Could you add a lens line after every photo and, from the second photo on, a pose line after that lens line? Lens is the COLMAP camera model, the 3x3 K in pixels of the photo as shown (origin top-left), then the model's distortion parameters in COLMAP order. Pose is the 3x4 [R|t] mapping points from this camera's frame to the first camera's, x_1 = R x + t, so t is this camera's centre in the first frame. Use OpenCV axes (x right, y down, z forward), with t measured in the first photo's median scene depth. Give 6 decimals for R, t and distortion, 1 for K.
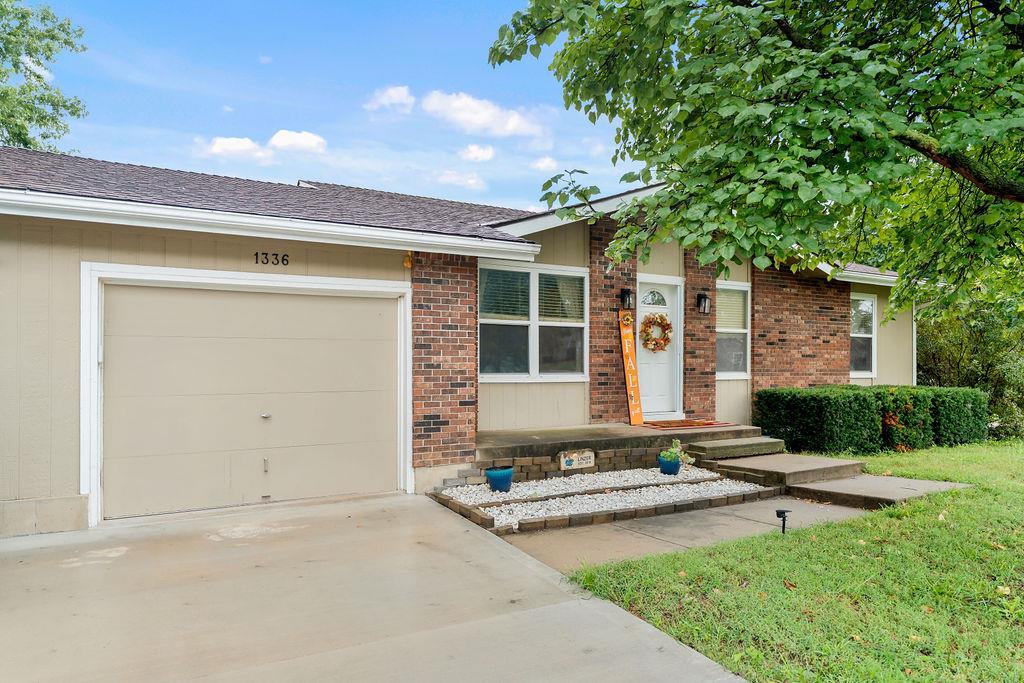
lens RADIAL K [[635.9, 0, 510.7], [0, 635.9, 364.5], [0, 0, 1]] dist [0.001278, 0.002231]
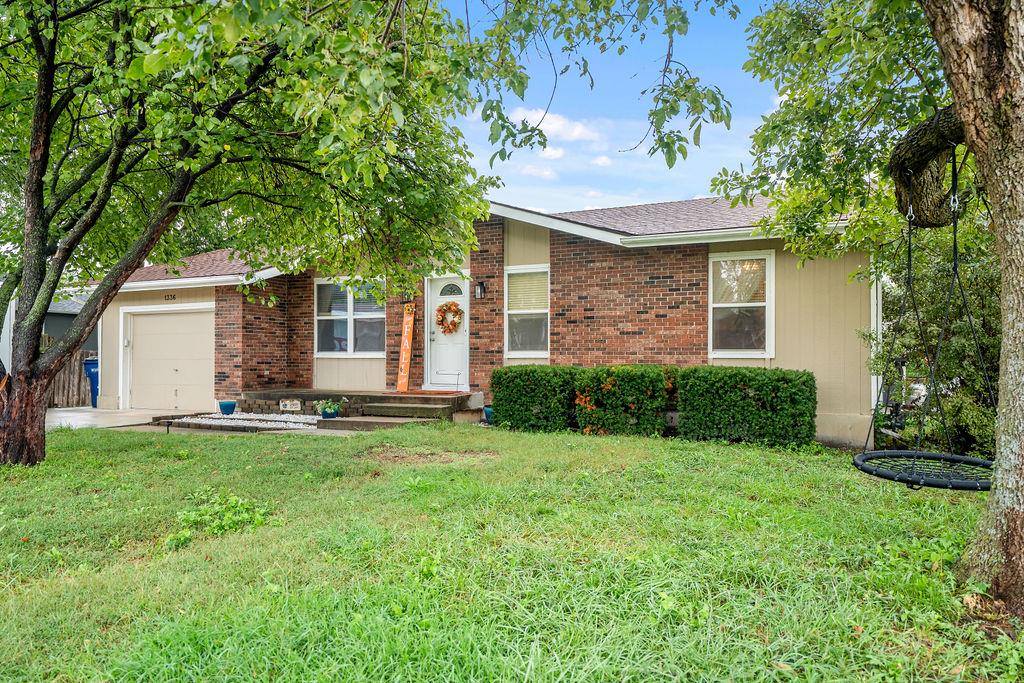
lens RADIAL K [[684.3, 0, 512.0], [0, 684.3, 341.5], [0, 0, 1]] dist [-0.010688, -0.000529]
pose [[0.597433, -0.024911, -0.801532, 1.414739], [-0.002129, 0.999465, -0.032650, 0.038193], [0.801916, 0.021213, 0.597060, 0.344624]]
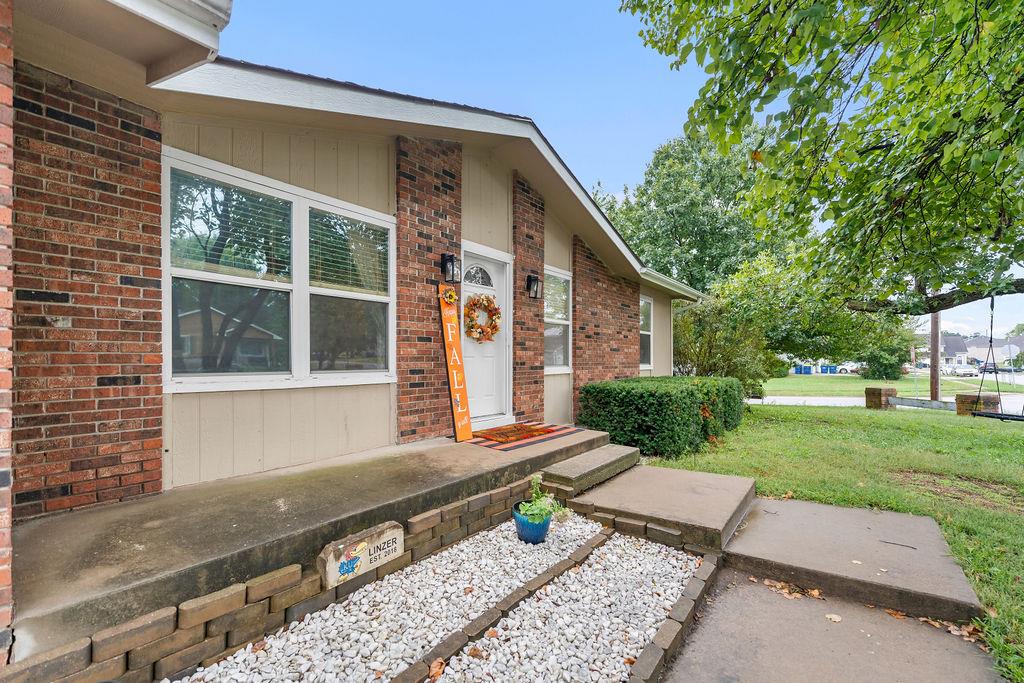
lens RADIAL K [[412.6, 0, 513.6], [0, 412.6, 359.8], [0, 0, 1]] dist [-0.000578, -0.000190]
pose [[0.926739, -0.003841, 0.375686, 0.072059], [0.003890, 0.999992, 0.000628, 0.002465], [-0.375685, 0.000879, 0.926747, 0.531448]]
